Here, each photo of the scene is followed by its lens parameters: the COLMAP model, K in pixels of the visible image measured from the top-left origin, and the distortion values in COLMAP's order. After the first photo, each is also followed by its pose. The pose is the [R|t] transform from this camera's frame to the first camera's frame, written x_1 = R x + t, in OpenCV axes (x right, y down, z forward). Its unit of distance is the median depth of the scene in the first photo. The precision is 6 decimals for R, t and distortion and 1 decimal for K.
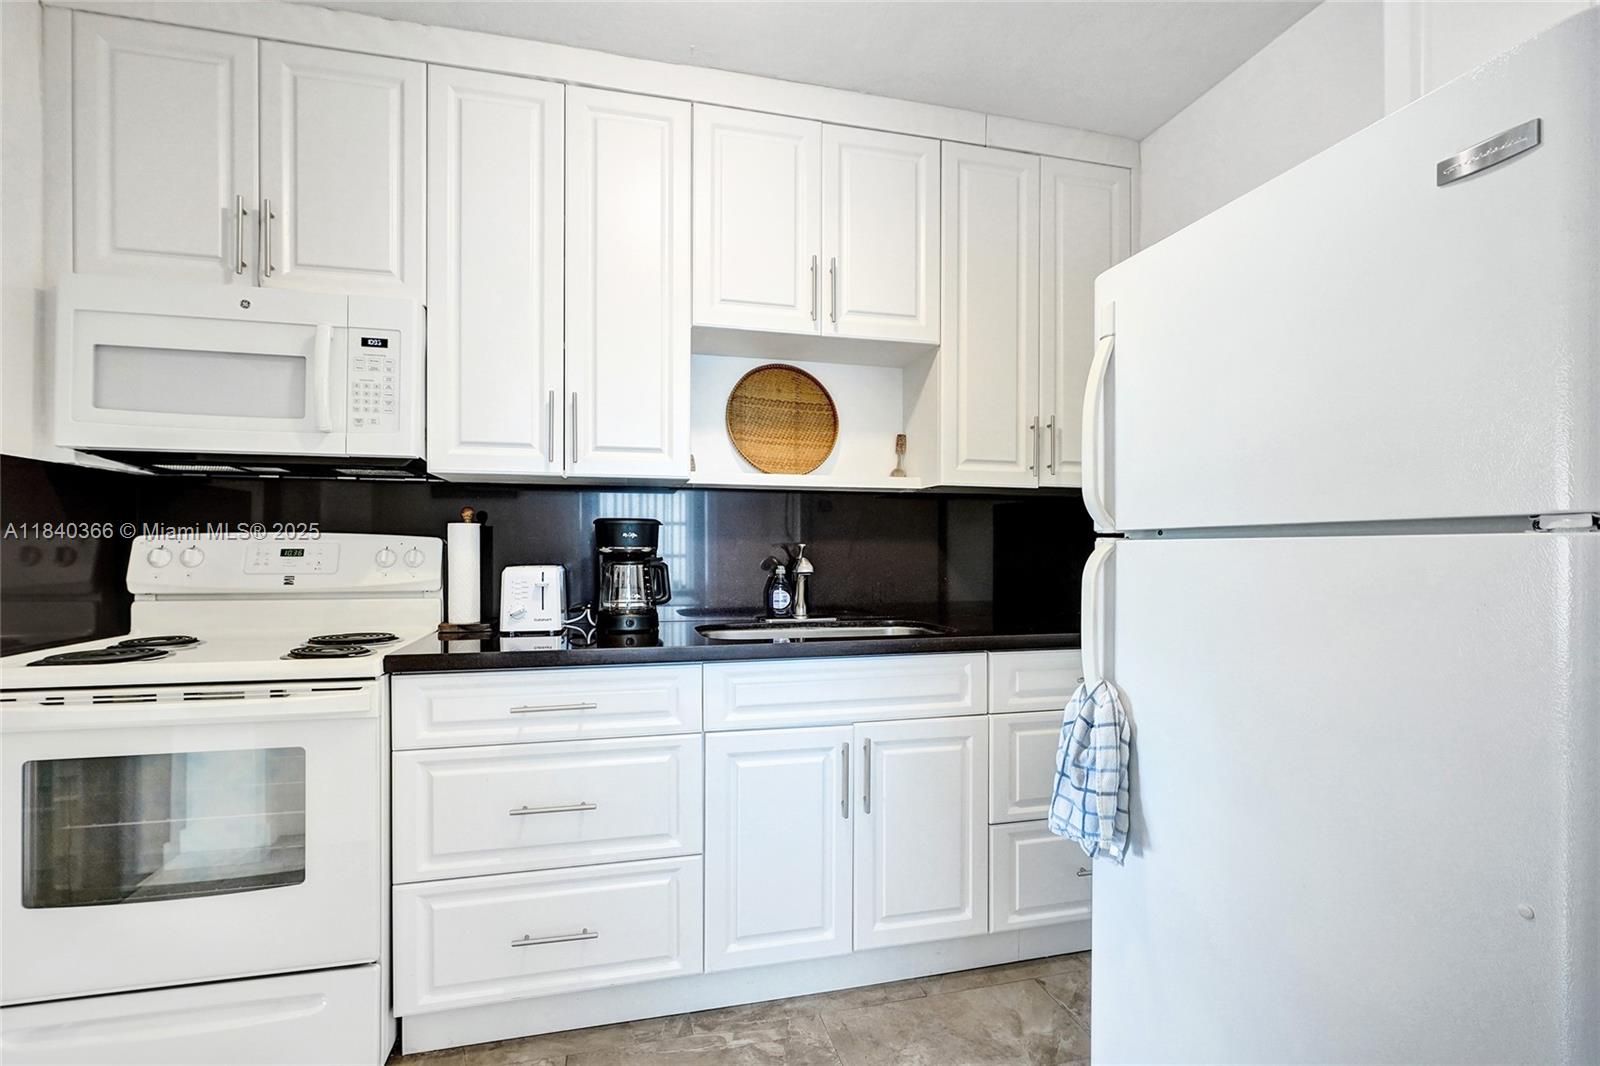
lens RADIAL K [[729.2, 0, 793.1], [0, 729.2, 546.0], [0, 0, 1]] dist [-0.010757, 0.000079]
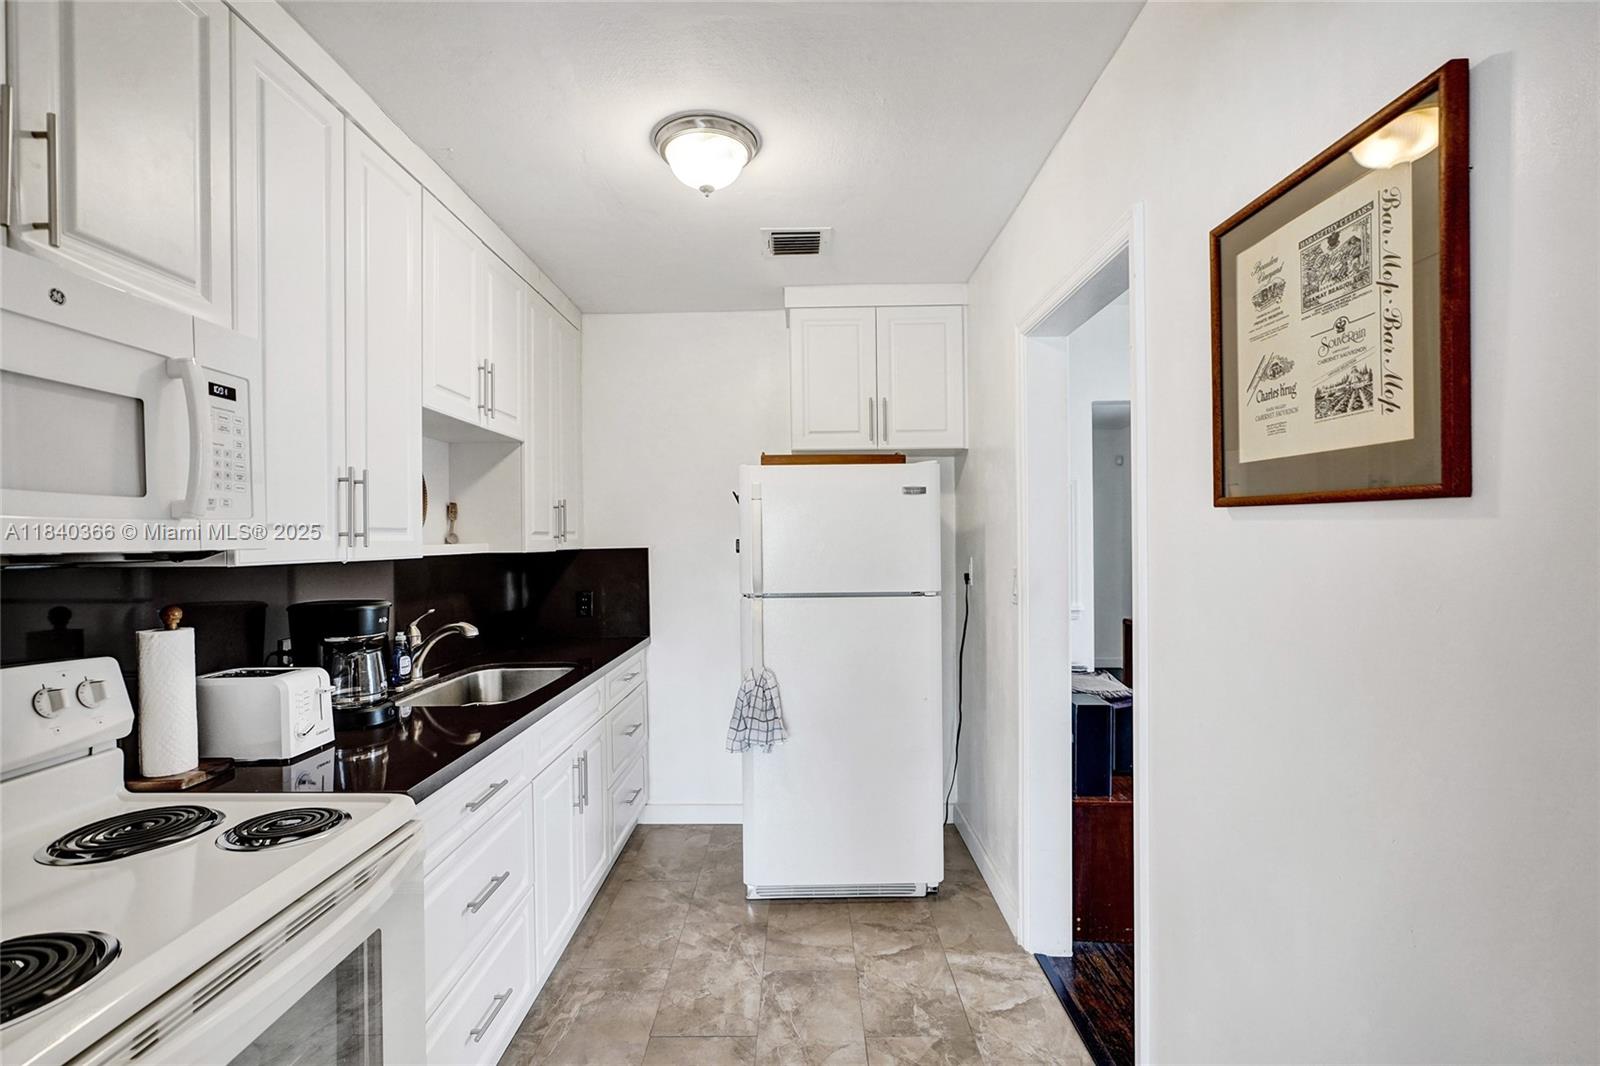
lens RADIAL K [[726.3, 0, 791.7], [0, 726.3, 538.9], [0, 0, 1]] dist [-0.007491, 0.001197]
pose [[0.259988, -0.006139, 0.965592, -1.038843], [0.010954, 0.999934, 0.003408, -0.122820], [-0.965550, 0.009691, 0.260038, 0.258676]]
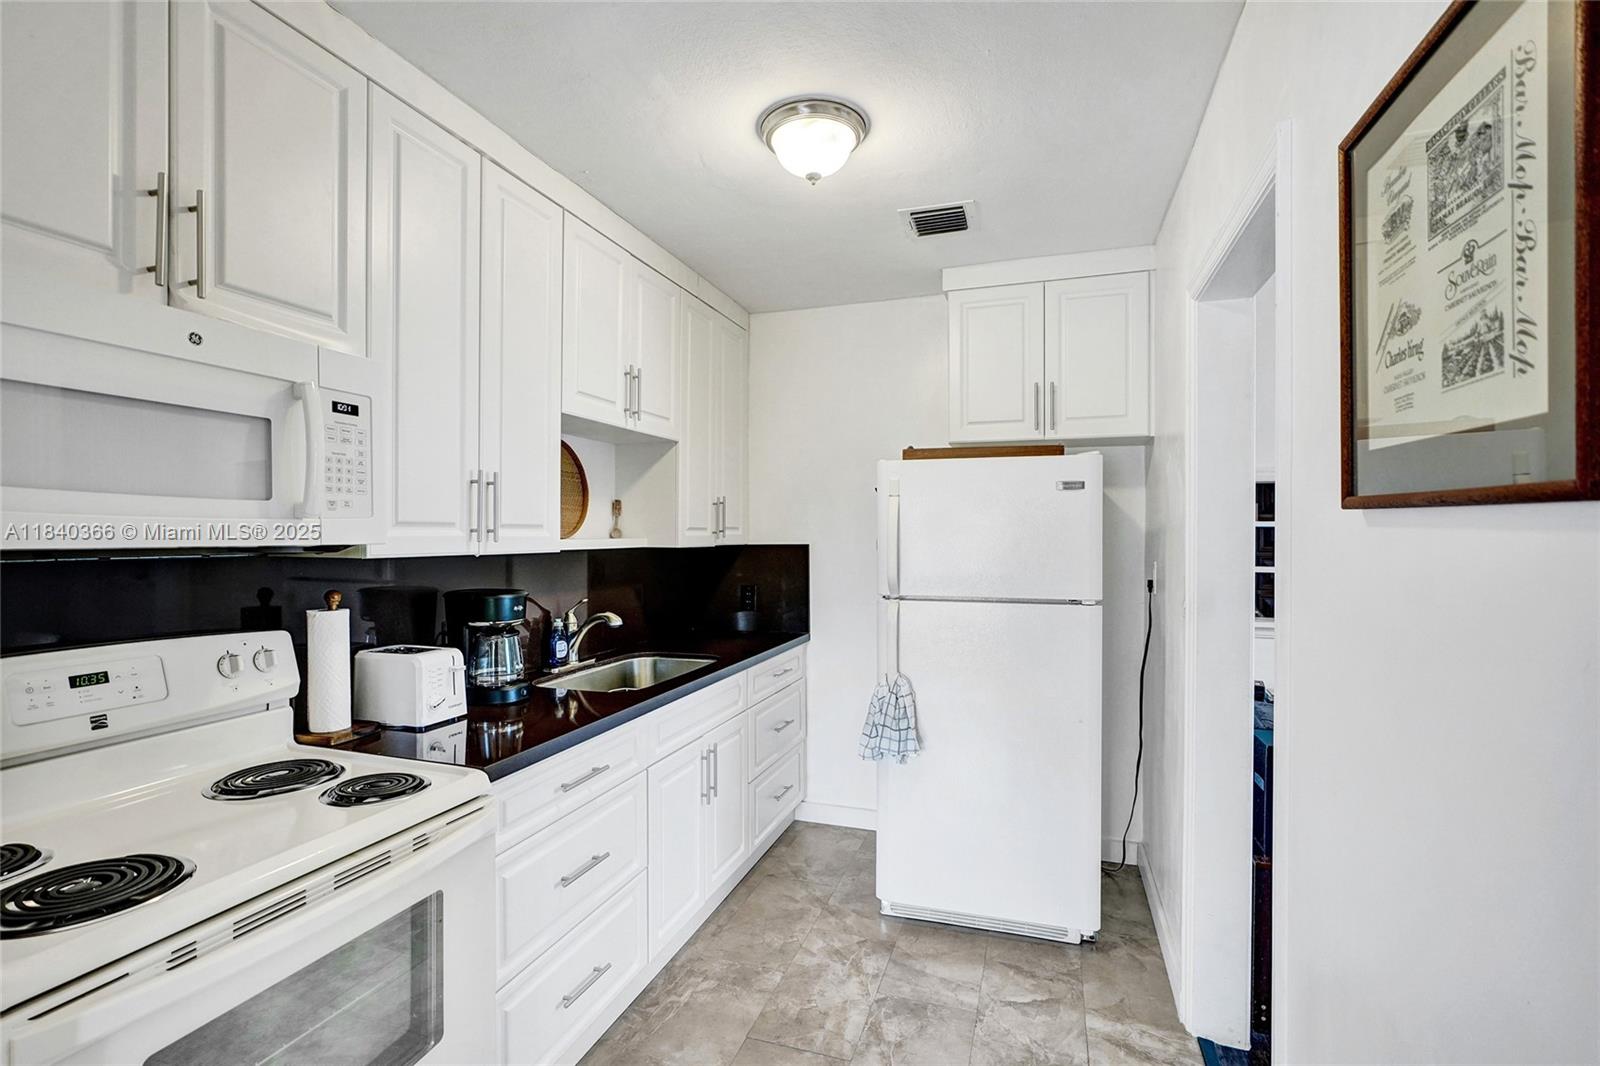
lens RADIAL K [[735.4, 0, 799.9], [0, 735.4, 534.6], [0, 0, 1]] dist [-0.009465, 0.001324]
pose [[0.542108, -0.003039, 0.840303, -0.929378], [0.000113, 0.999994, 0.003544, -0.129399], [-0.840309, -0.001826, 0.542105, 0.101250]]
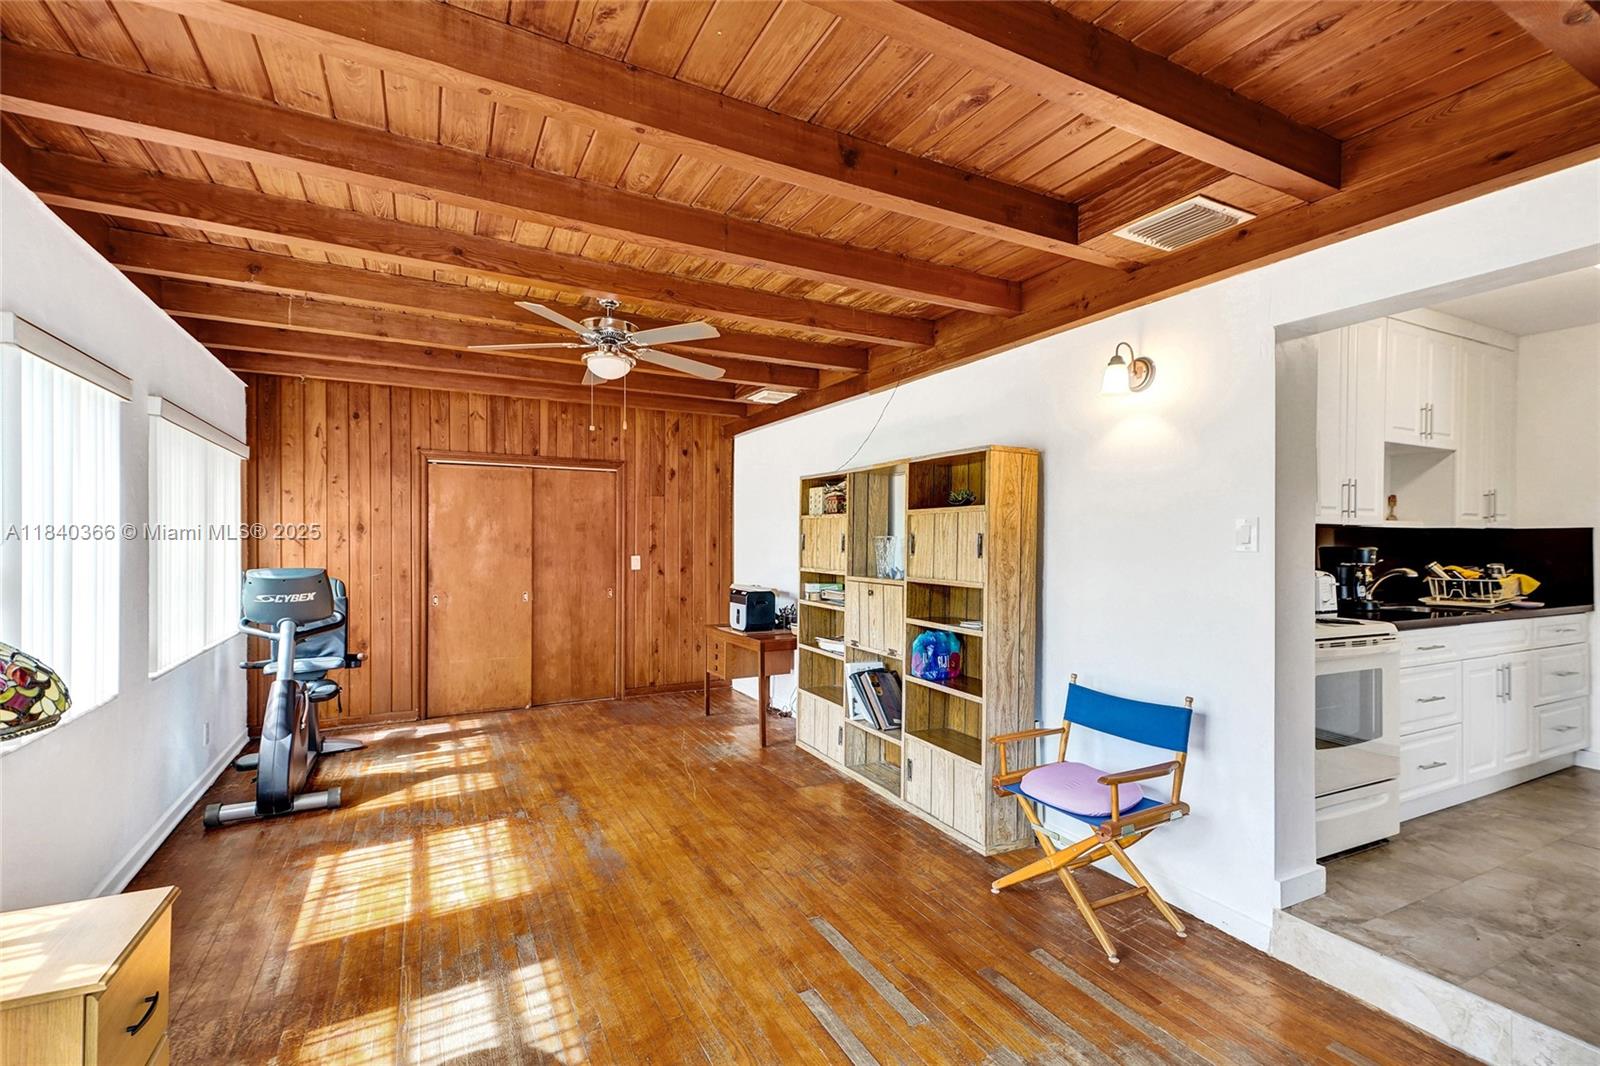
lens RADIAL K [[711.4, 0, 799.6], [0, 711.4, 539.9], [0, 0, 1]] dist [0.050633, -0.017555]
pose [[0.971412, 0.003202, 0.237378, -2.098478], [-0.003311, 0.999995, 0.000059, -0.055066], [-0.237377, -0.000843, 0.971417, -0.440238]]
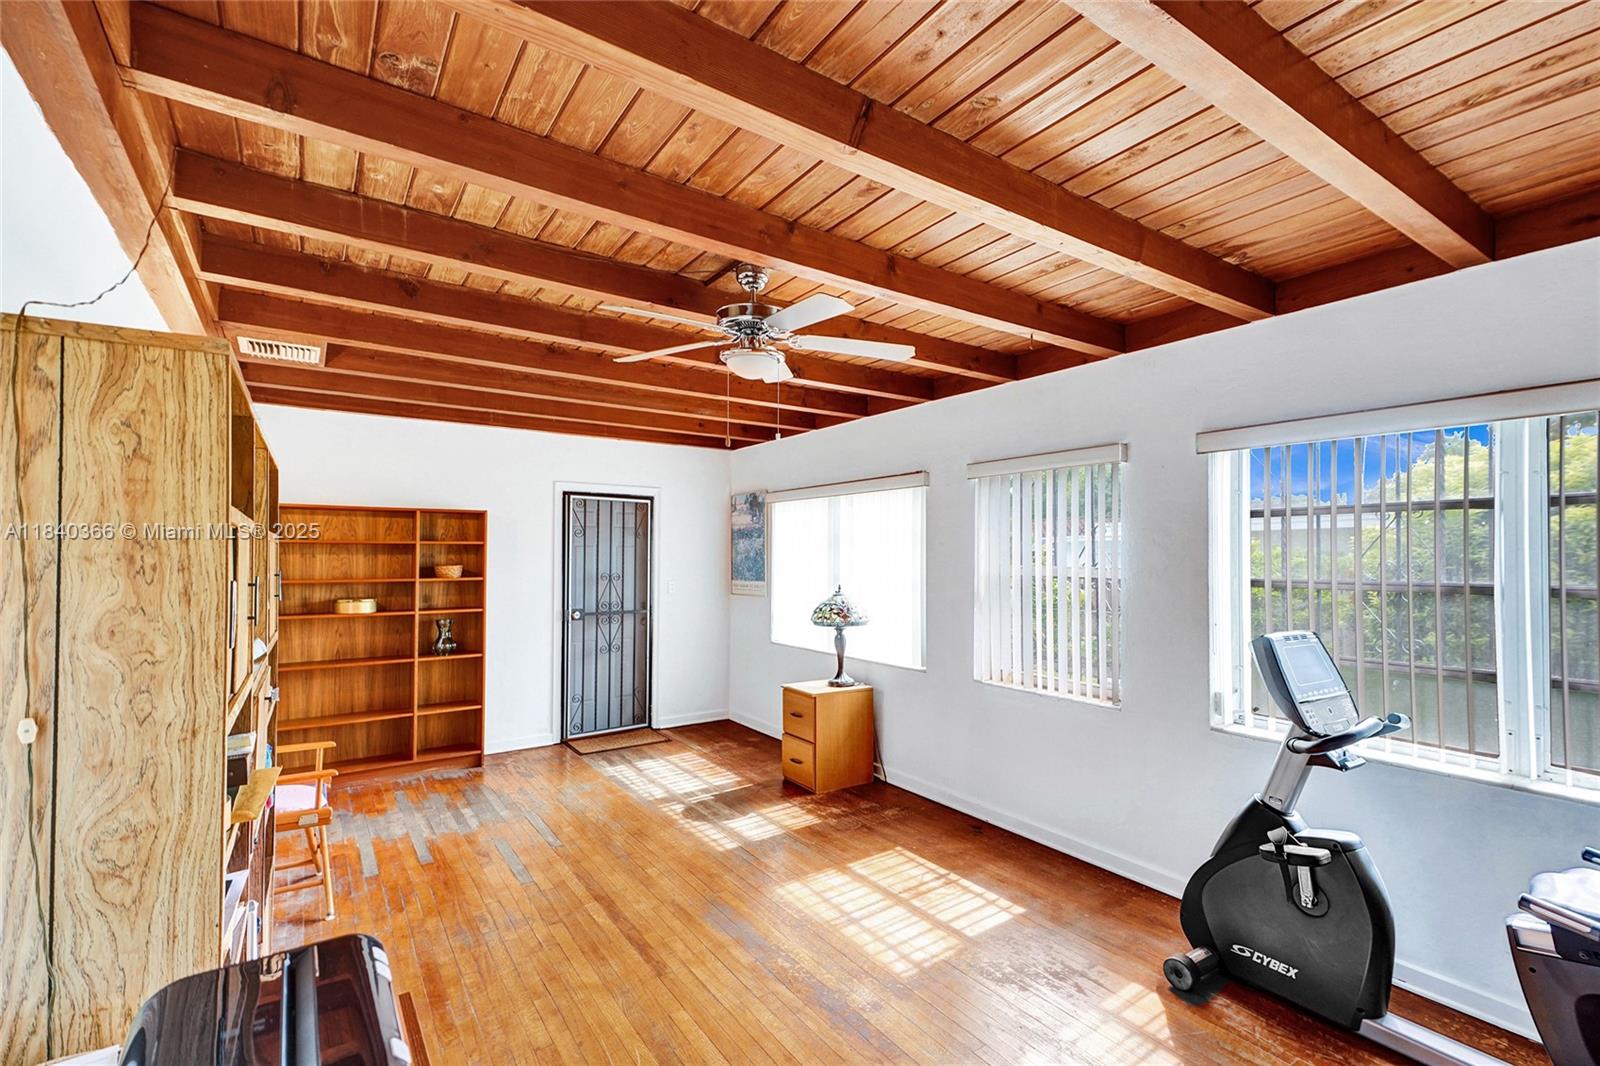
lens RADIAL K [[720.2, 0, 800.9], [0, 720.2, 539.9], [0, 0, 1]] dist [0.049899, -0.018189]
pose [[-0.937983, -0.013454, -0.346421, -1.737941], [-0.005263, 0.999684, -0.024575, -0.100061], [0.346642, -0.021227, -0.937757, 2.730734]]
